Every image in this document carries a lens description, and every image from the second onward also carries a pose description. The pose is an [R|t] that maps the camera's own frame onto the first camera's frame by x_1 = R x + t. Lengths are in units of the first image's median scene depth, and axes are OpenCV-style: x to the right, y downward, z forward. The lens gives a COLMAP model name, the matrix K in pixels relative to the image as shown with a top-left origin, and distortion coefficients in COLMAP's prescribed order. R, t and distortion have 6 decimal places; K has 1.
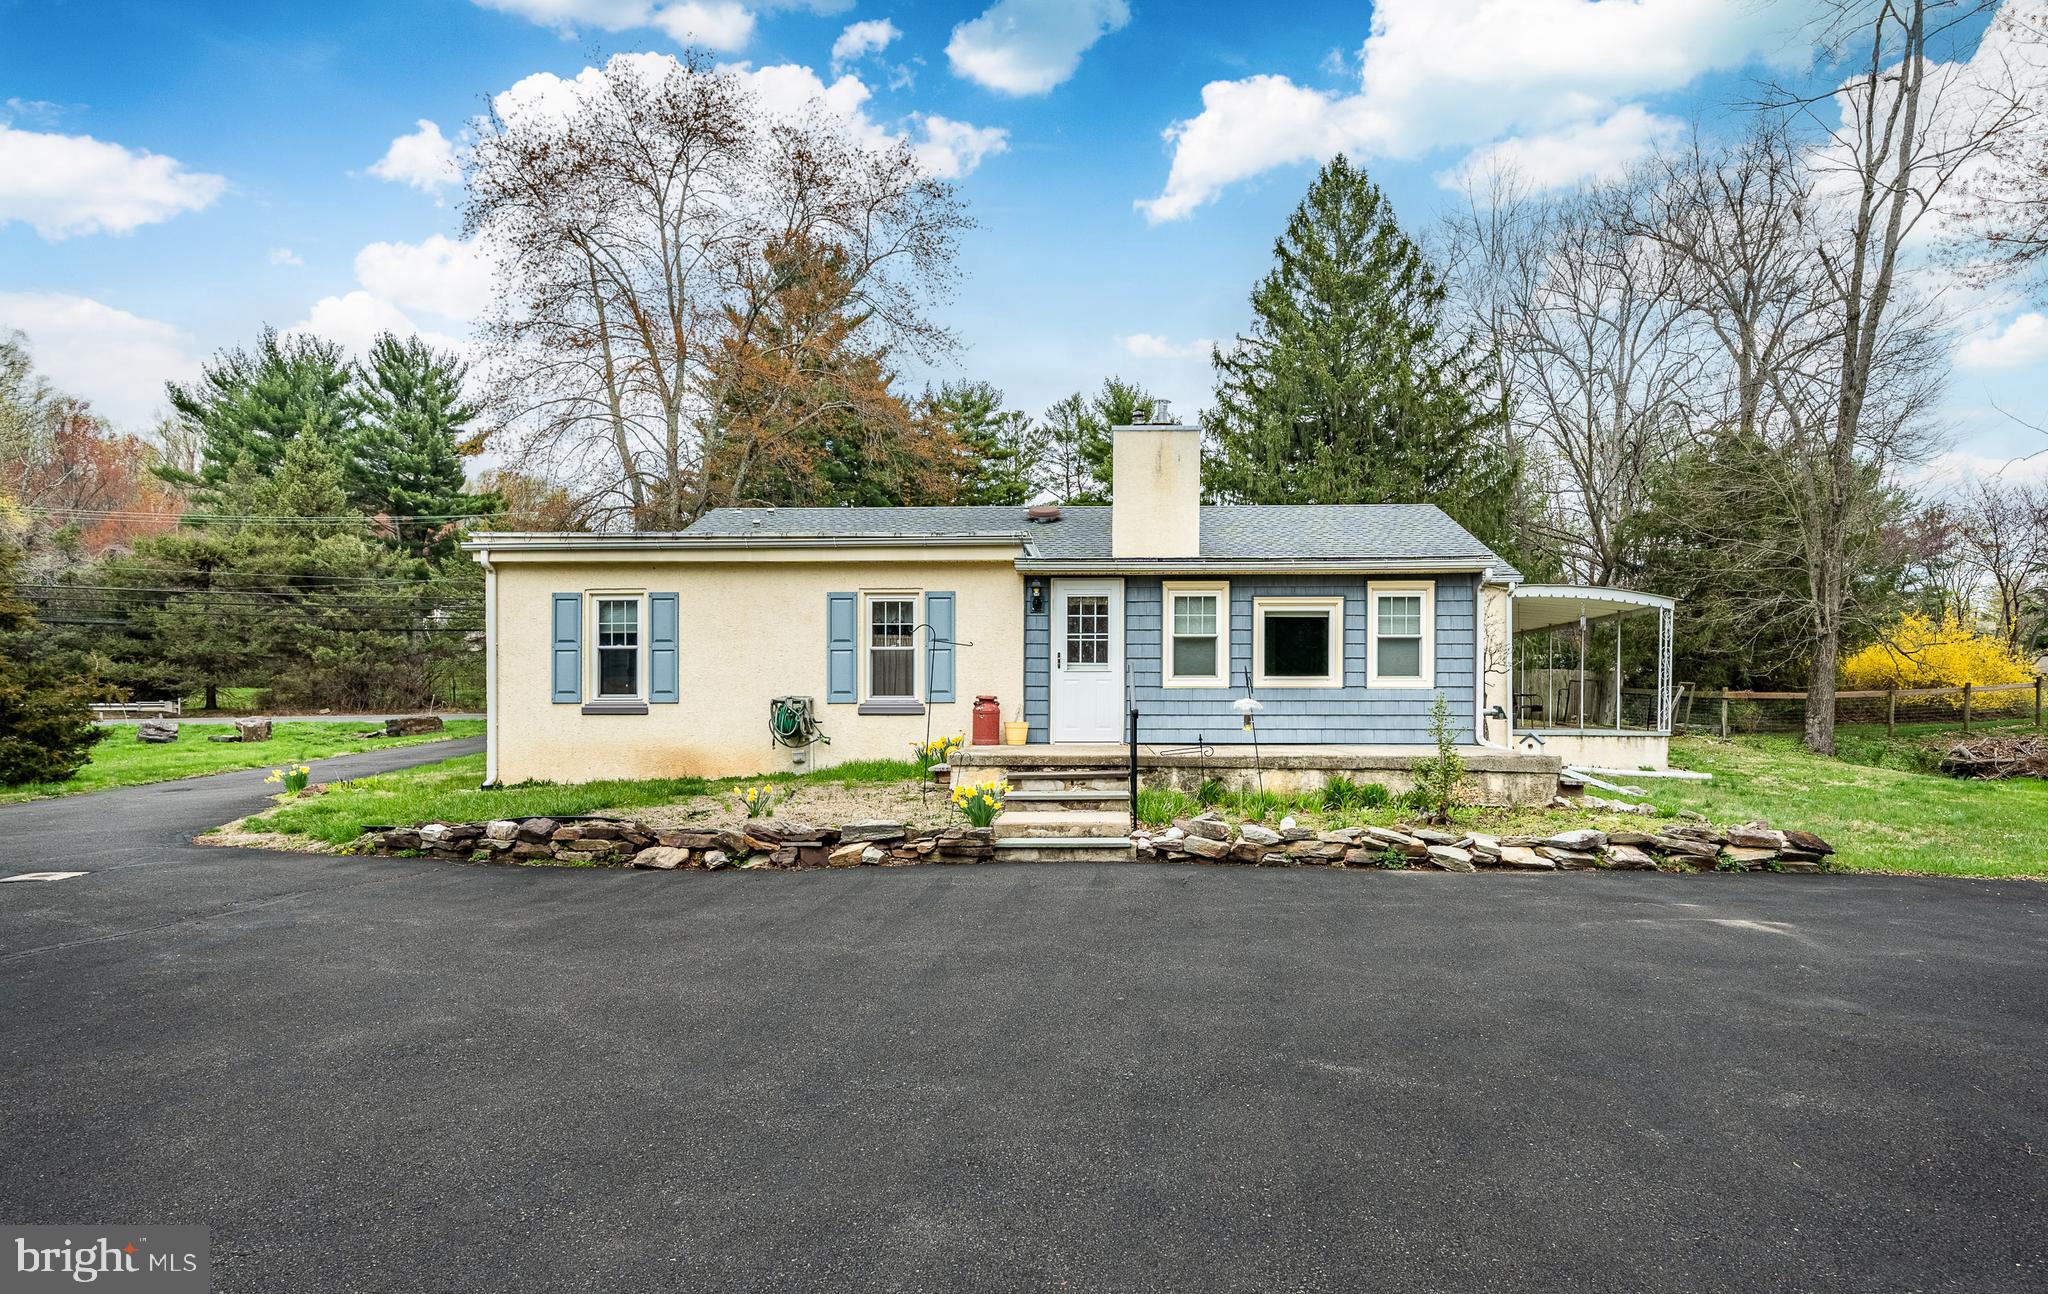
lens RADIAL K [[1083.6, 0, 1050.4], [0, 1083.6, 717.7], [0, 0, 1]] dist [-0.001612, 0.000026]
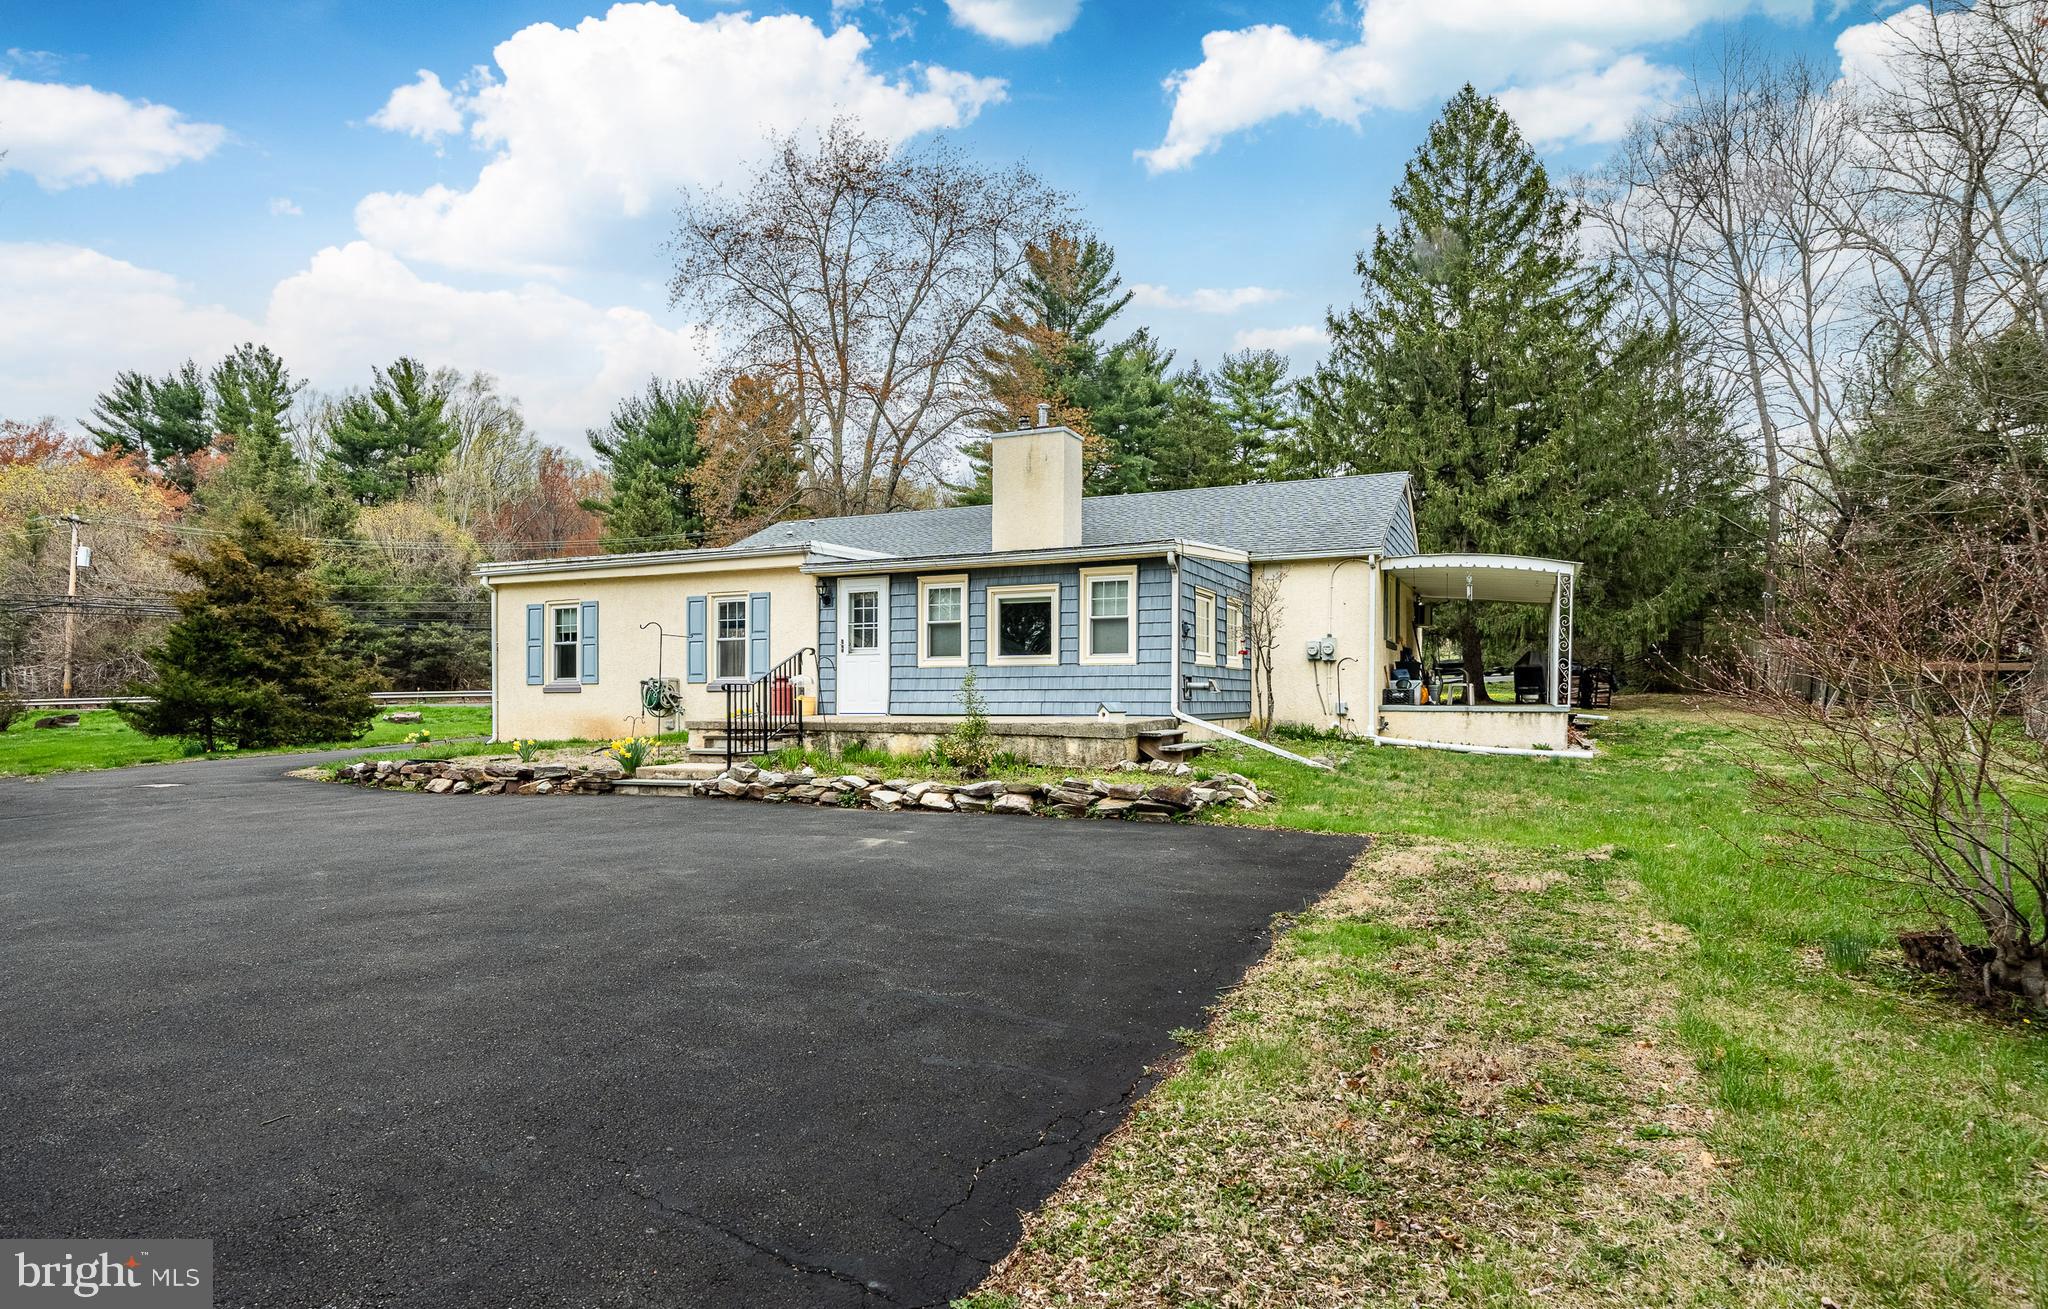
lens RADIAL K [[1137.8, 0, 993.8], [0, 1137.8, 697.7], [0, 0, 1]] dist [0.000986, 0.001005]
pose [[0.923759, -0.003627, -0.382957, 0.648412], [0.001330, 0.999980, -0.006262, 0.013119], [0.382972, 0.005275, 0.923745, -0.106876]]
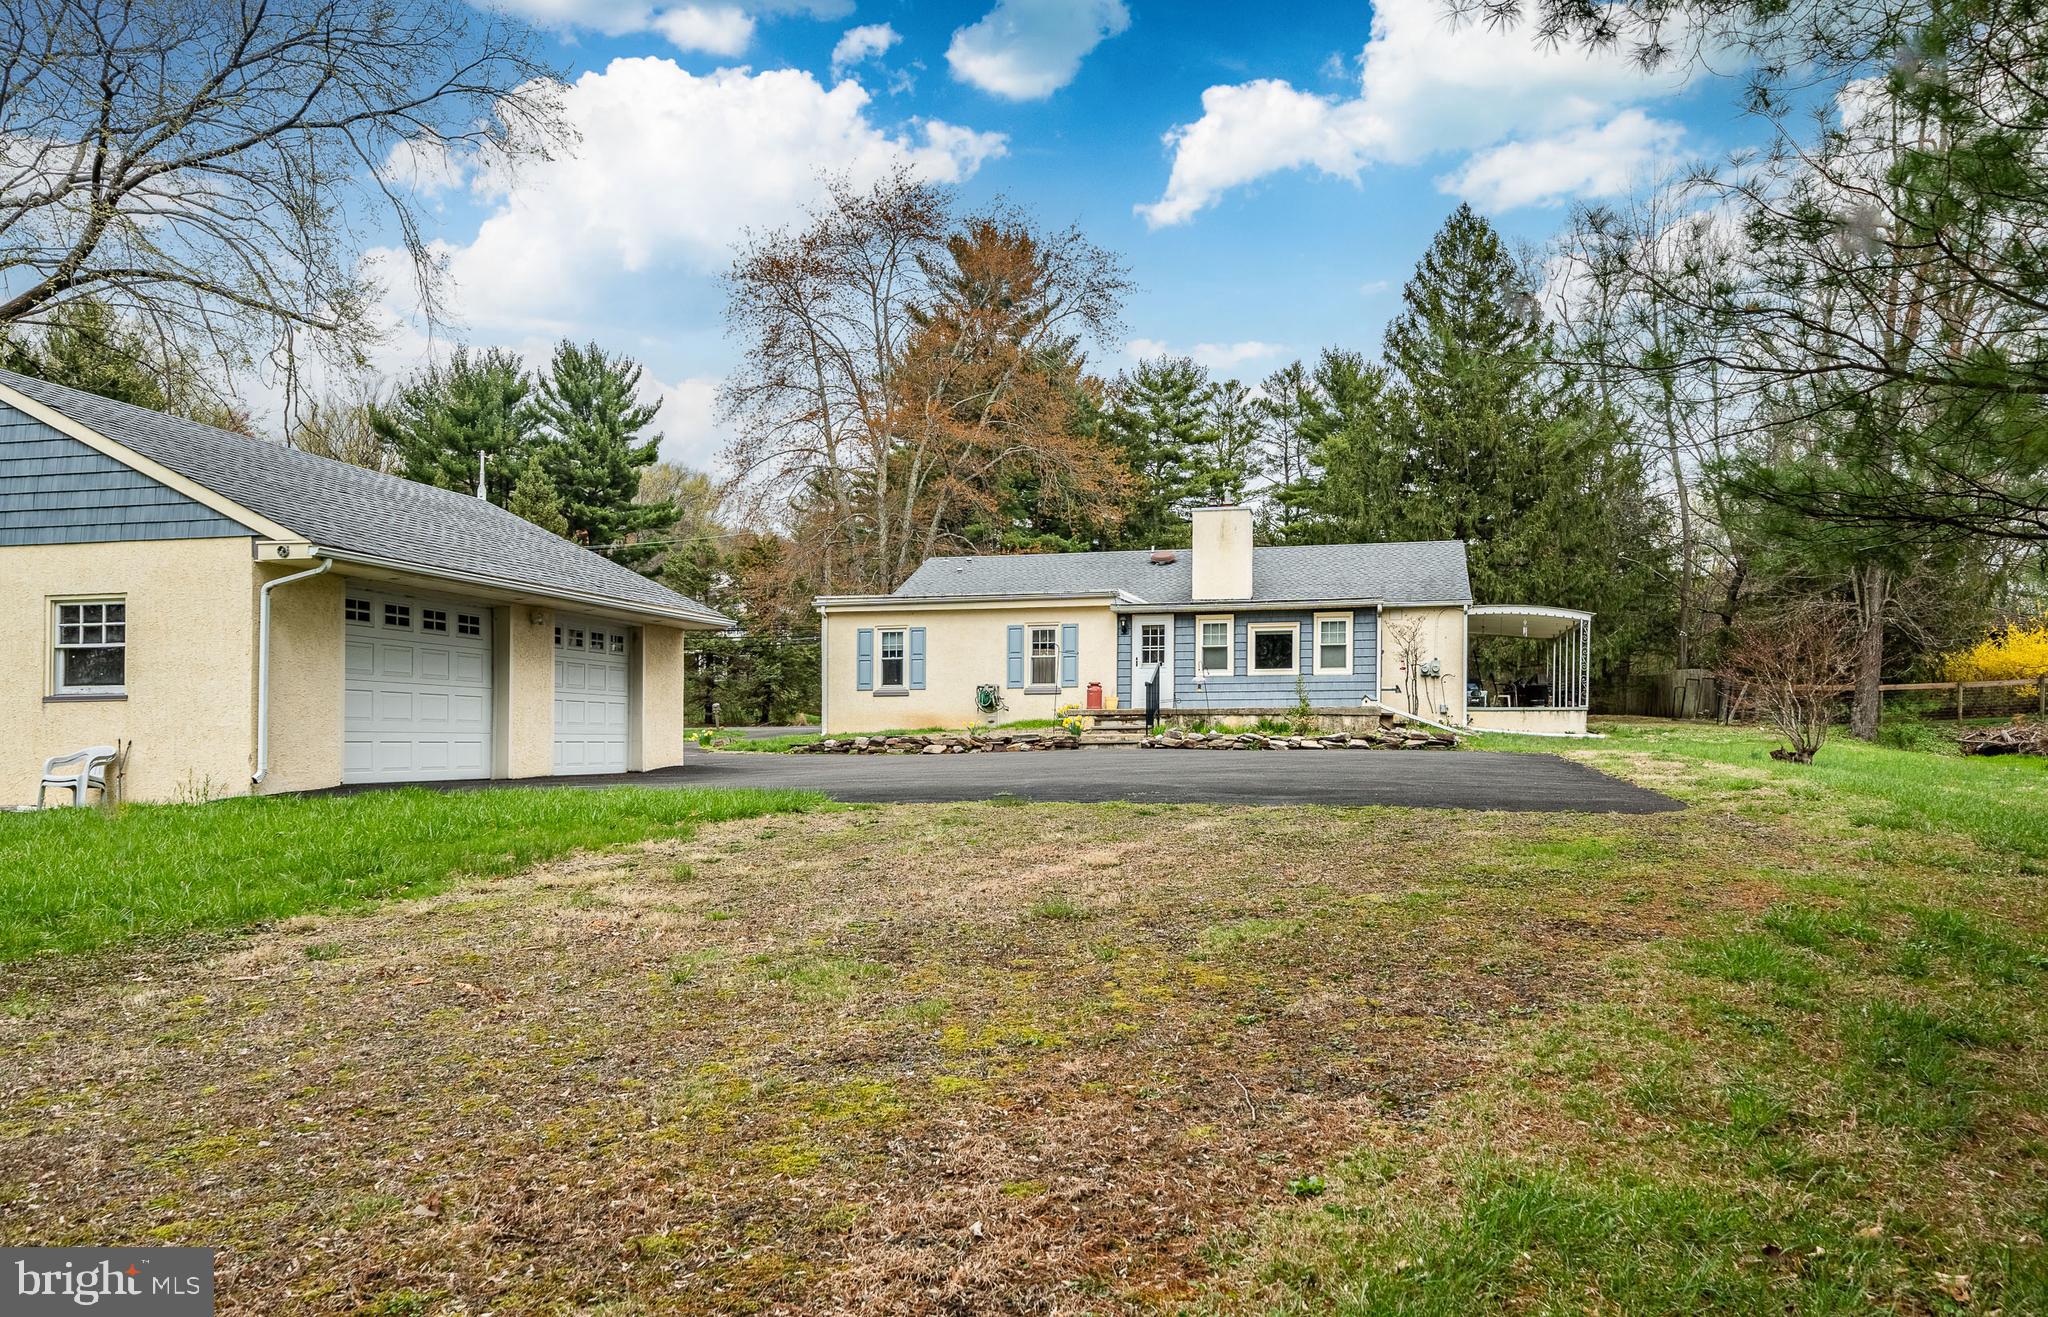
lens RADIAL K [[1469.3, 0, 1038.4], [0, 1469.3, 775.4], [0, 0, 1]] dist [-0.004395, -0.004457]
pose [[0.982273, -0.000918, -0.187454, 0.296291], [0.003480, 0.999905, 0.013341, 0.098411], [0.187424, -0.013757, 0.982183, -1.362670]]
